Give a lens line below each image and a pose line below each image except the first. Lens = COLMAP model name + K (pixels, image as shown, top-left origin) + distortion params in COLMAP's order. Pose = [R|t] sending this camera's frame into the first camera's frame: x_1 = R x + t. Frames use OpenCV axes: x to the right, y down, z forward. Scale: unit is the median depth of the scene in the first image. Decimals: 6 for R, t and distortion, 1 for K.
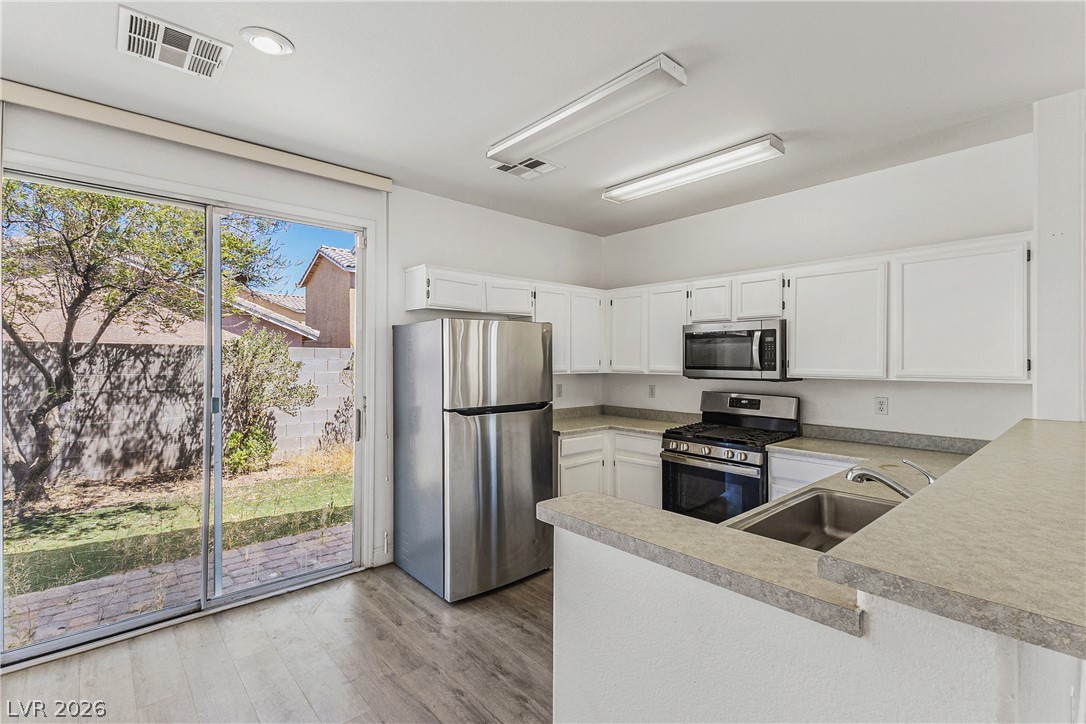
lens RADIAL K [[495.2, 0, 539.3], [0, 495.2, 363.3], [0, 0, 1]] dist [0.017553, -0.000506]
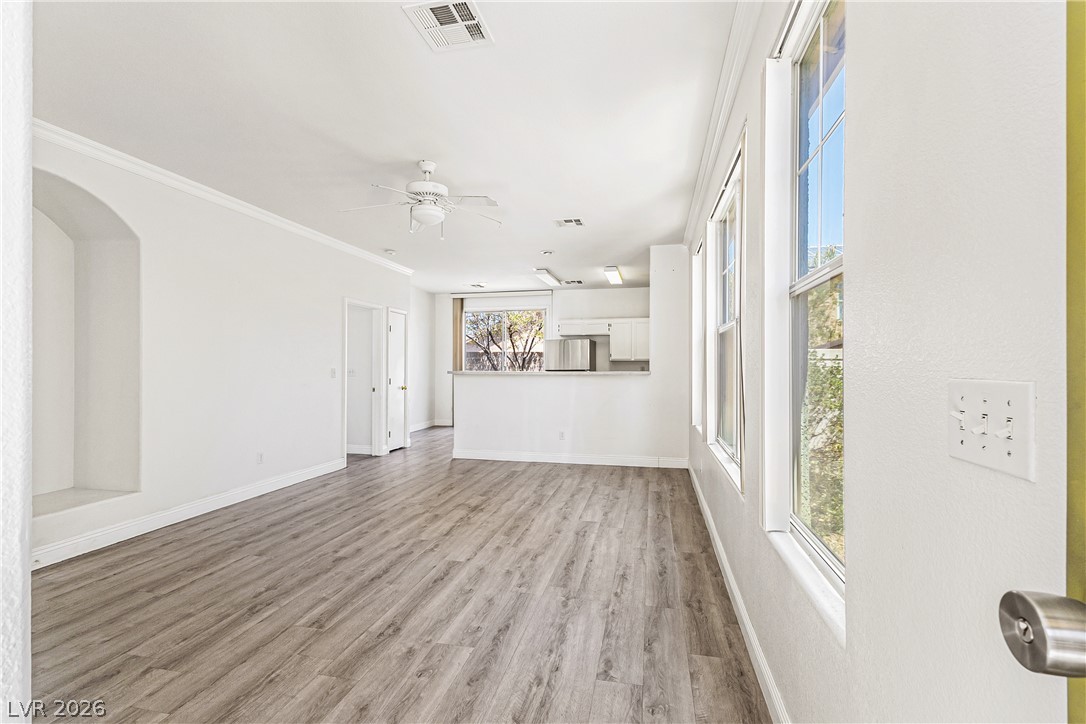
lens RADIAL K [[495.2, 0, 539.3], [0, 495.2, 363.3], [0, 0, 1]] dist [0.017553, -0.000506]
pose [[0.571180, -0.004842, -0.820810, 1.866763], [-0.002948, 0.999964, -0.007950, 0.061083], [0.820819, 0.006960, 0.571145, -0.617394]]
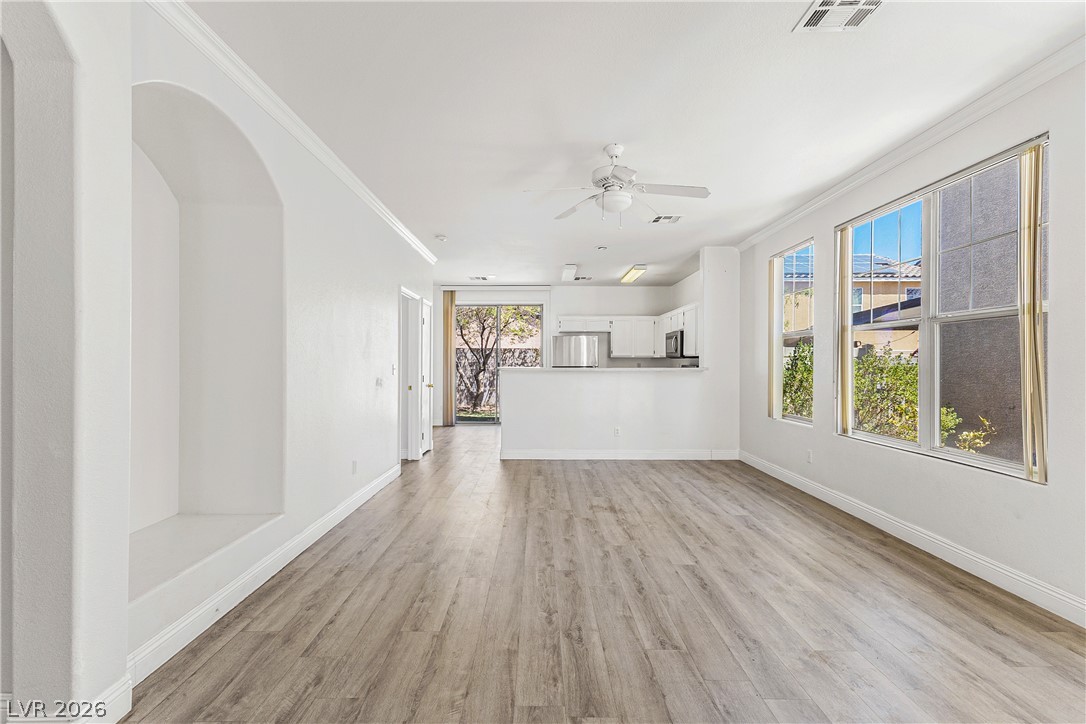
lens RADIAL K [[495.2, 0, 539.3], [0, 495.2, 363.3], [0, 0, 1]] dist [0.017553, -0.000506]
pose [[0.739895, 0.002112, -0.672719, 1.445277], [-0.004947, 0.999985, -0.002301, 0.065120], [0.672704, 0.005030, 0.739895, -1.026629]]
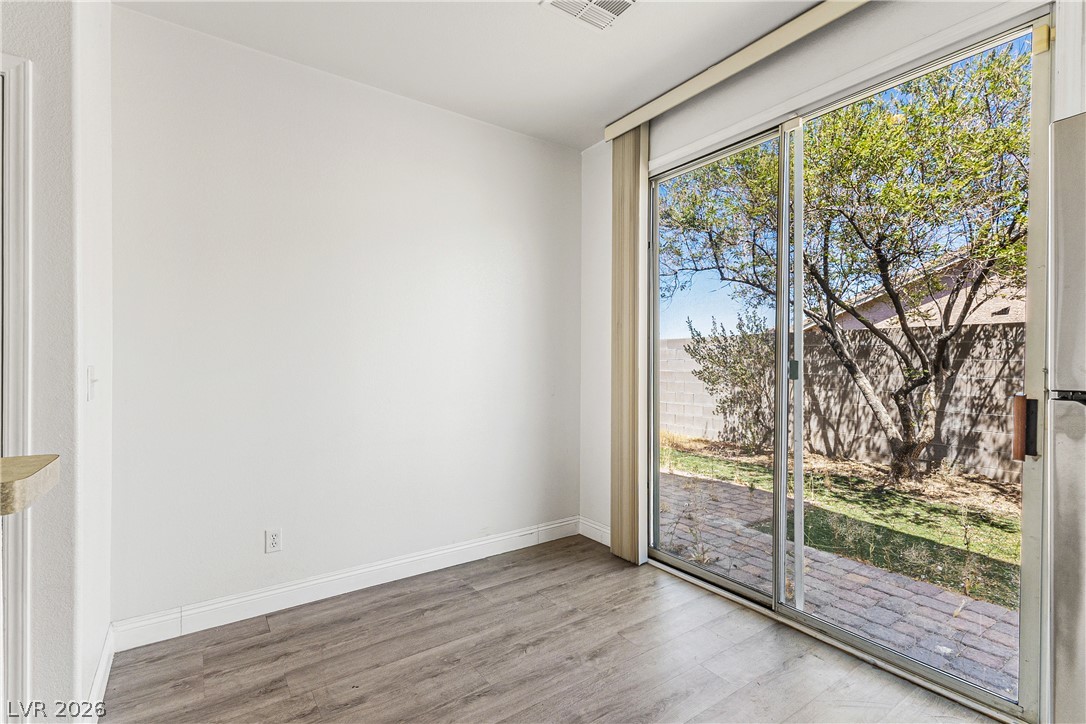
lens RADIAL K [[499.3, 0, 537.4], [0, 499.3, 363.2], [0, 0, 1]] dist [0.017845, -0.001015]
pose [[-0.128542, -0.001564, -0.991703, 0.172563], [-0.004450, 0.999990, -0.001000, 0.059863], [0.991694, 0.004284, -0.128548, 0.552748]]
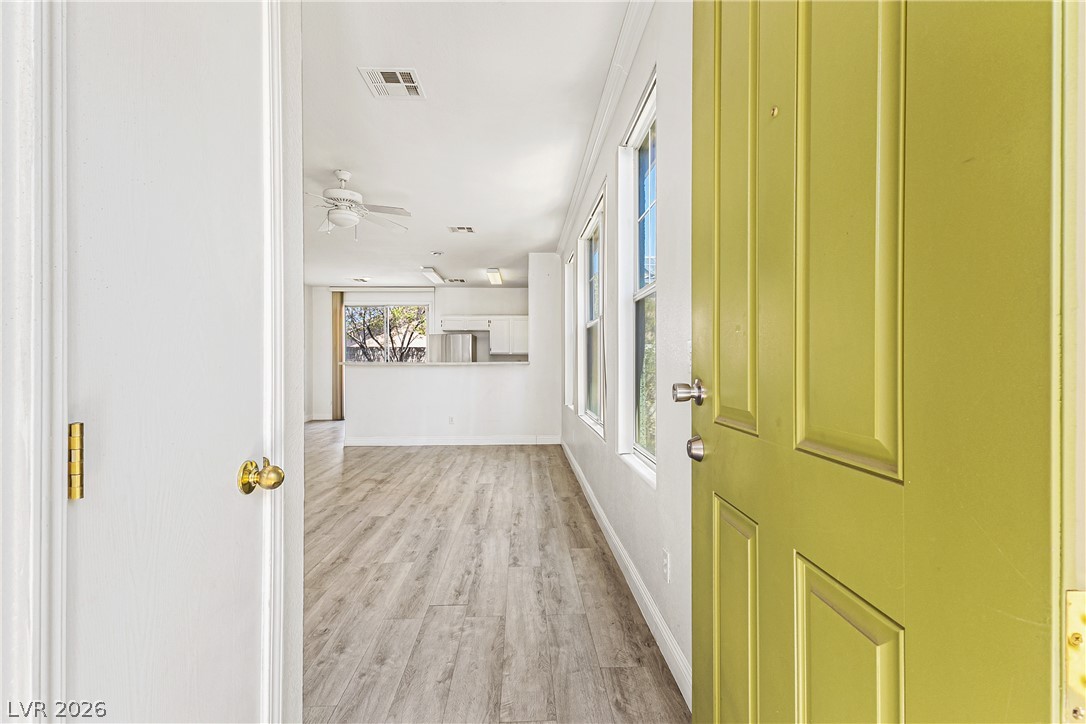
lens RADIAL K [[499.3, 0, 537.4], [0, 499.3, 363.2], [0, 0, 1]] dist [0.017845, -0.001015]
pose [[0.761398, -0.003411, -0.648276, 1.991100], [0.000662, 0.999990, -0.004484, 0.088775], [0.648285, 0.002985, 0.761392, -0.815059]]
